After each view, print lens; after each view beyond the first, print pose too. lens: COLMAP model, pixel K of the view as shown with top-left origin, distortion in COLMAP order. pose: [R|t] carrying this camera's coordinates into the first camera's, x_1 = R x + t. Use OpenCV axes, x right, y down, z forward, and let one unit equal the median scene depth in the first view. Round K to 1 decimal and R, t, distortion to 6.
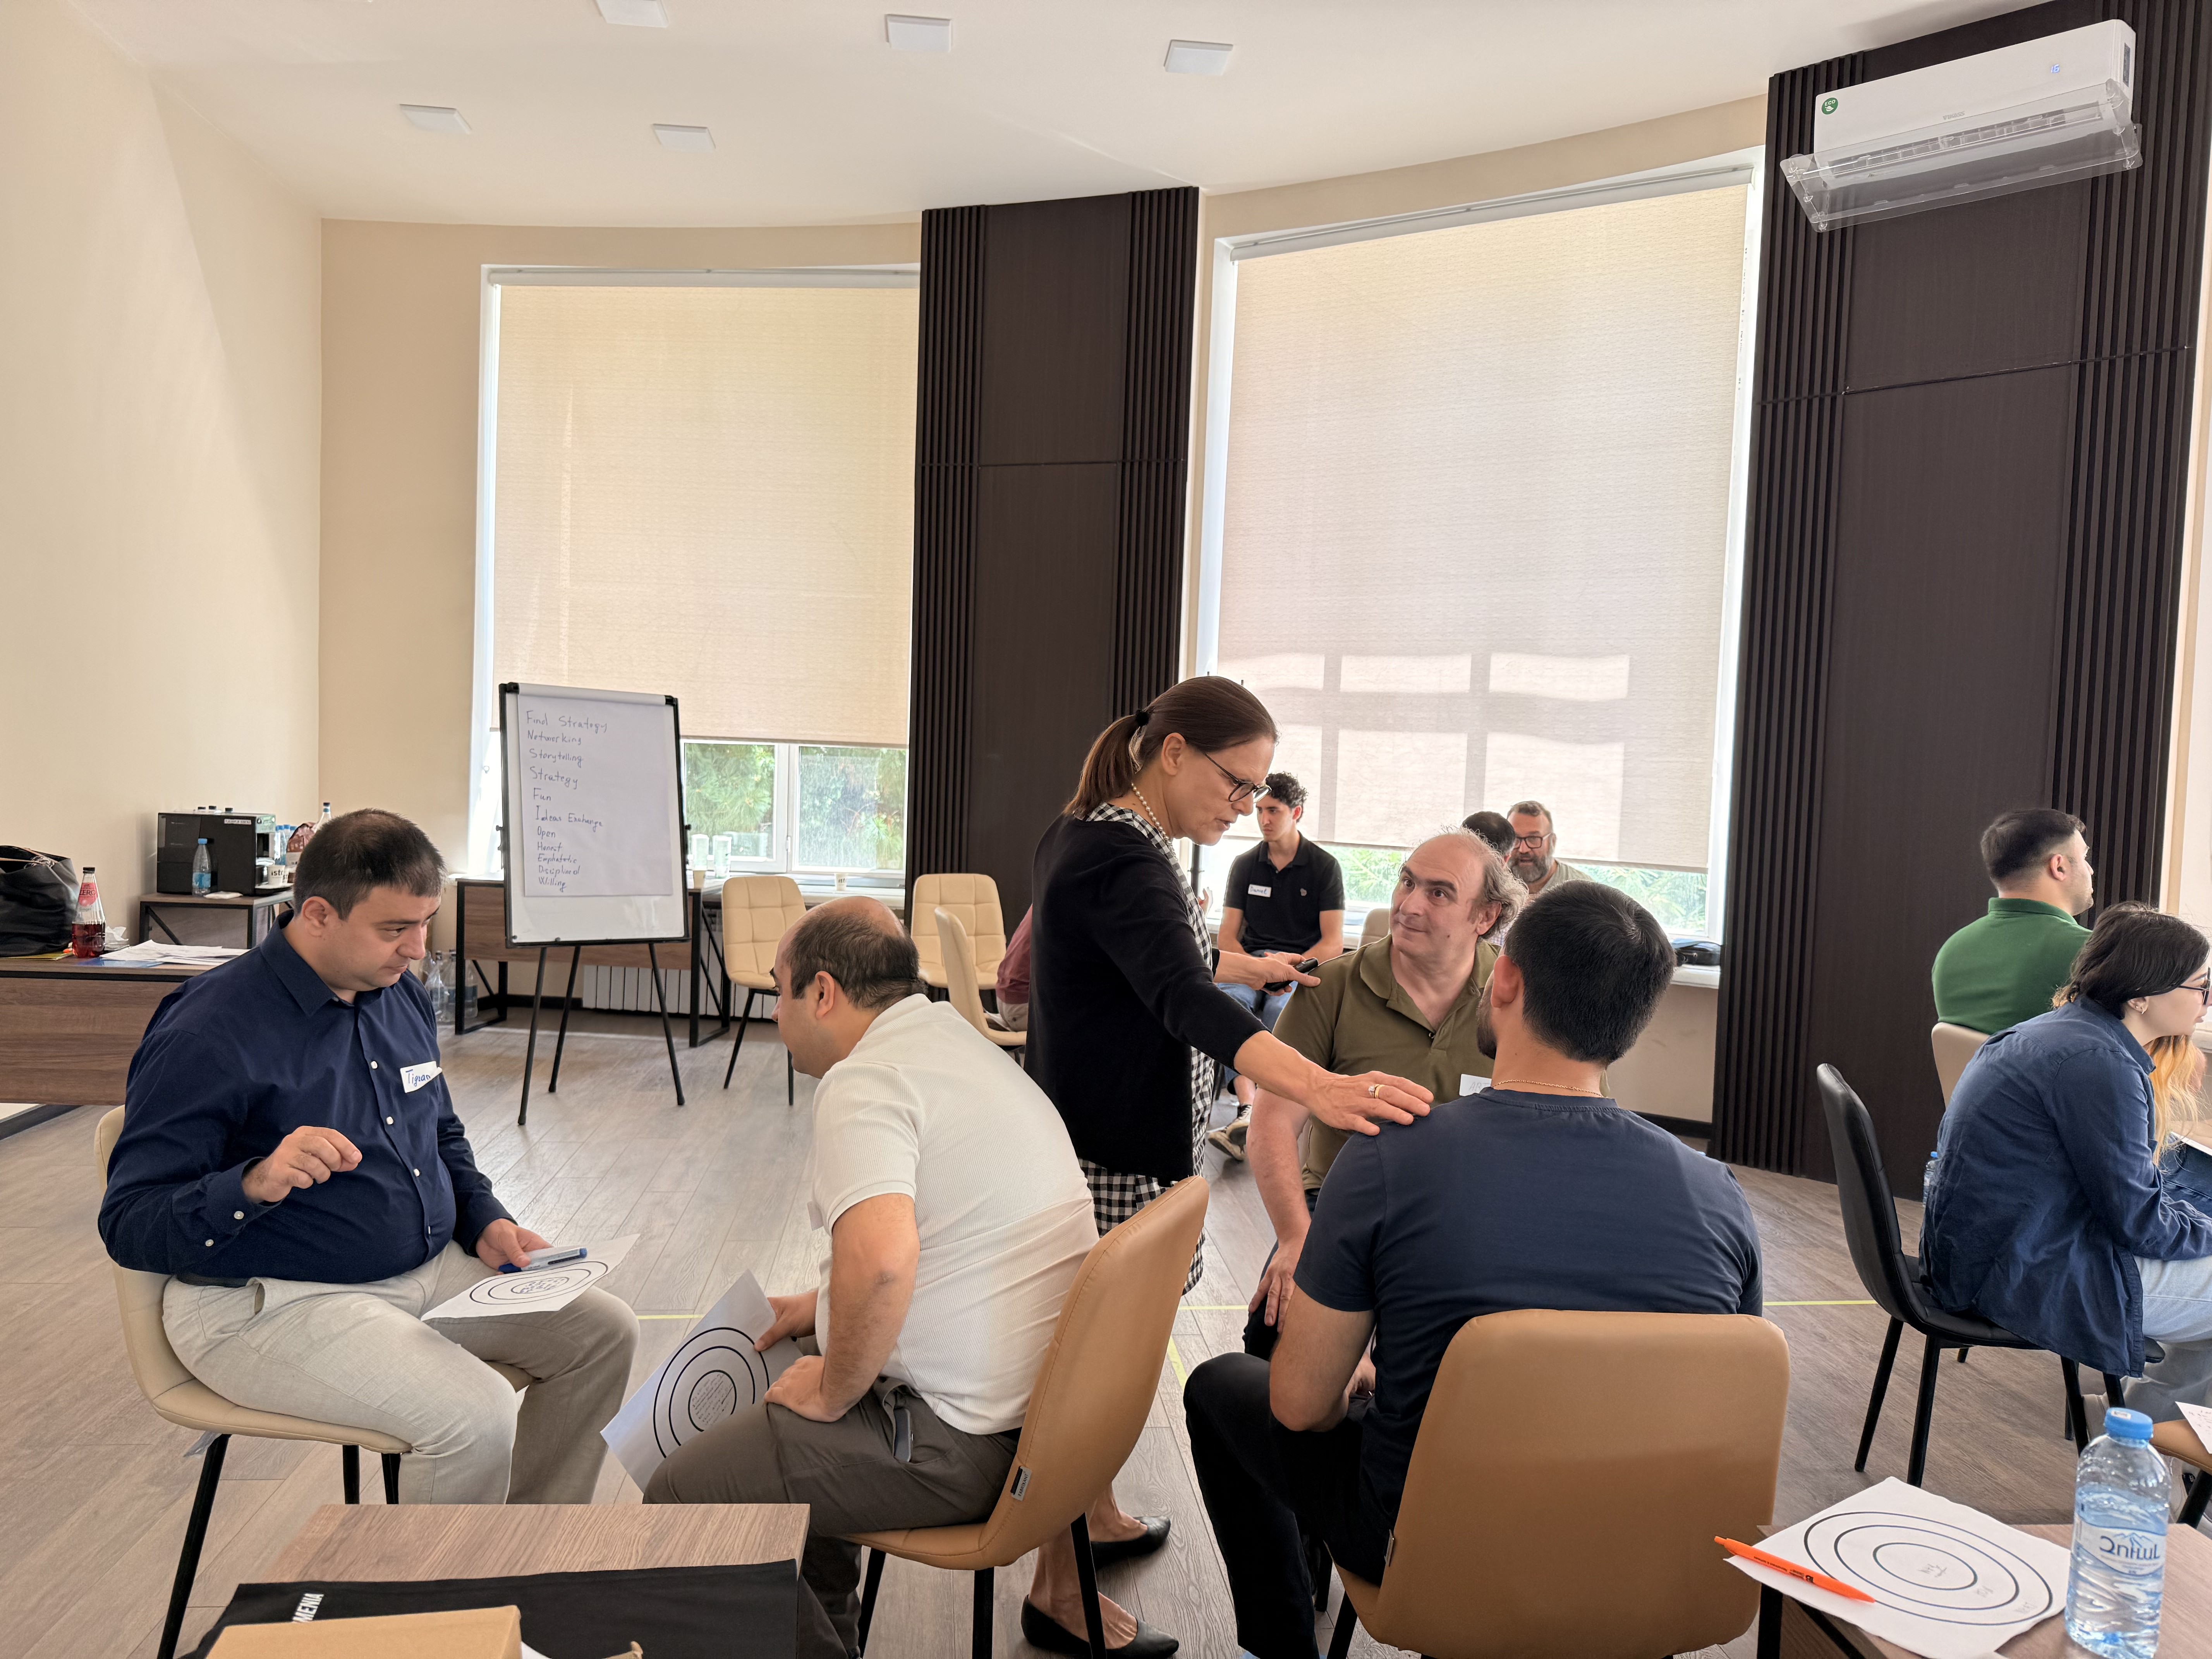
lens RADIAL K [[1546.8, 0, 1113.7], [0, 1546.8, 831.9], [0, 0, 1]] dist [0.036176, -0.038318]
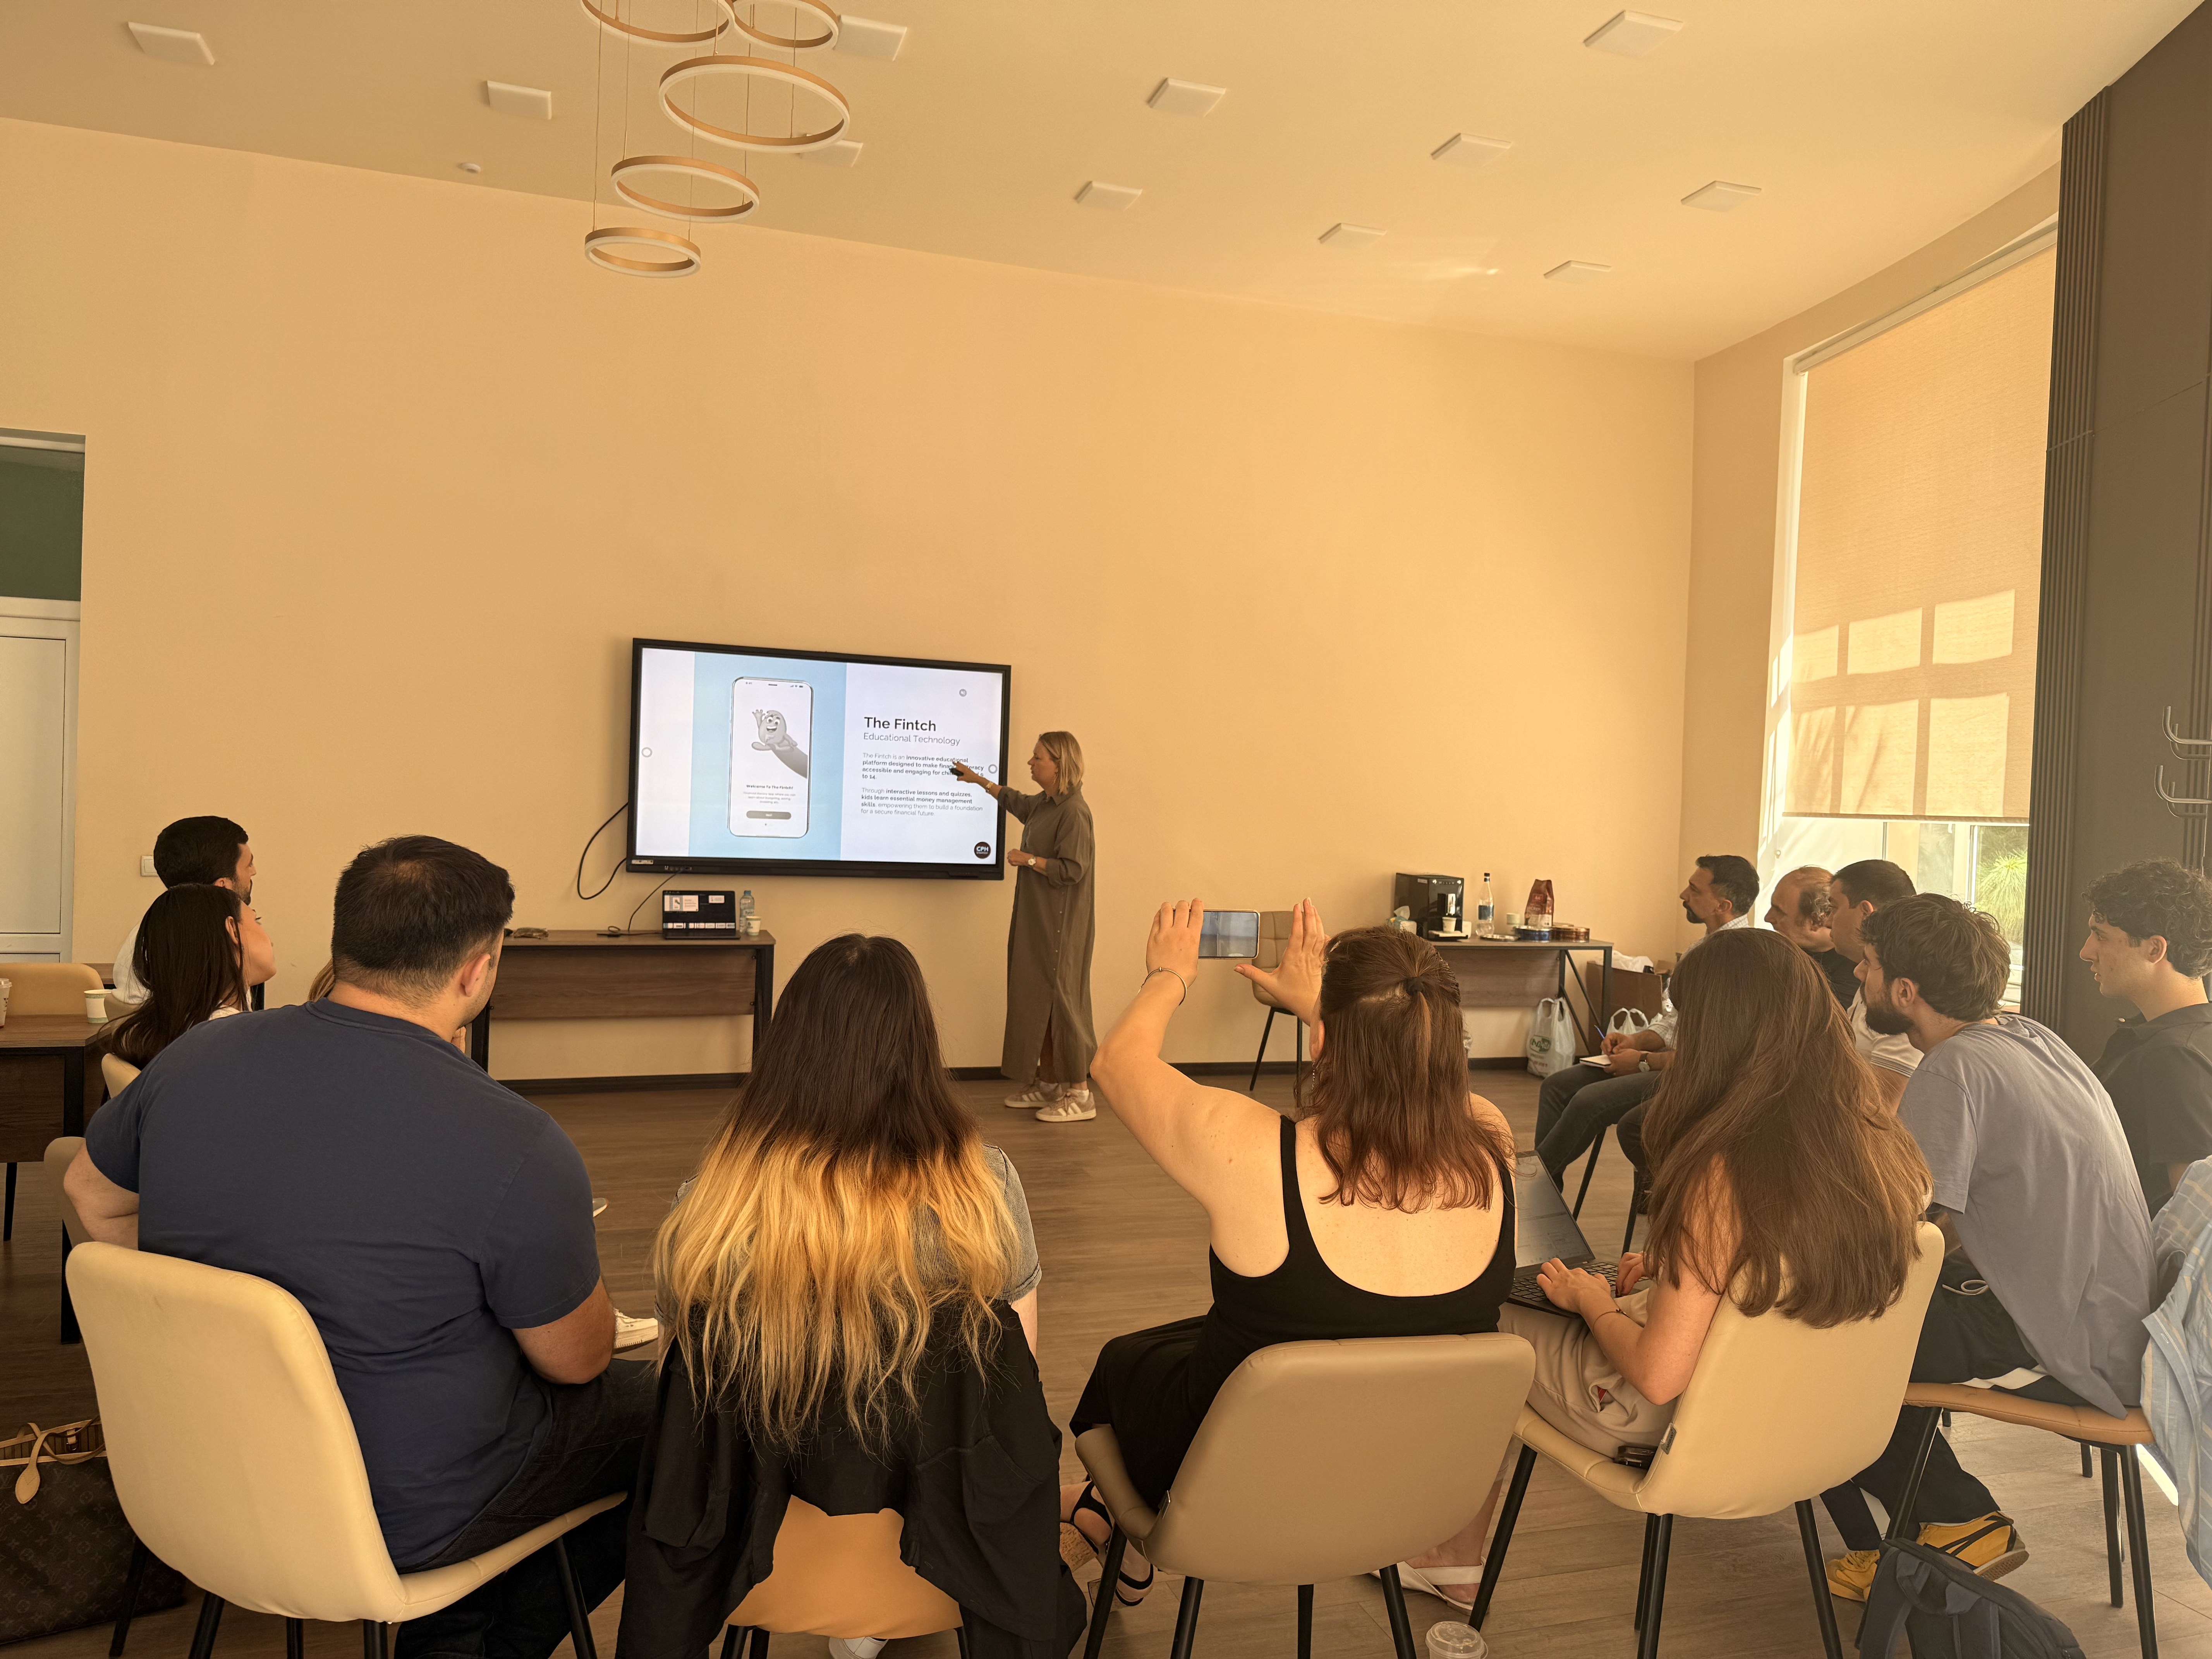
lens RADIAL K [[1546.8, 0, 1122.3], [0, 1546.8, 810.2], [0, 0, 1]] dist [0.036176, -0.038318]
pose [[0.181183, -0.014216, -0.983347, 0.615657], [-0.068593, 0.997278, -0.027056, -0.010806], [0.981054, 0.072352, 0.179715, 0.481962]]
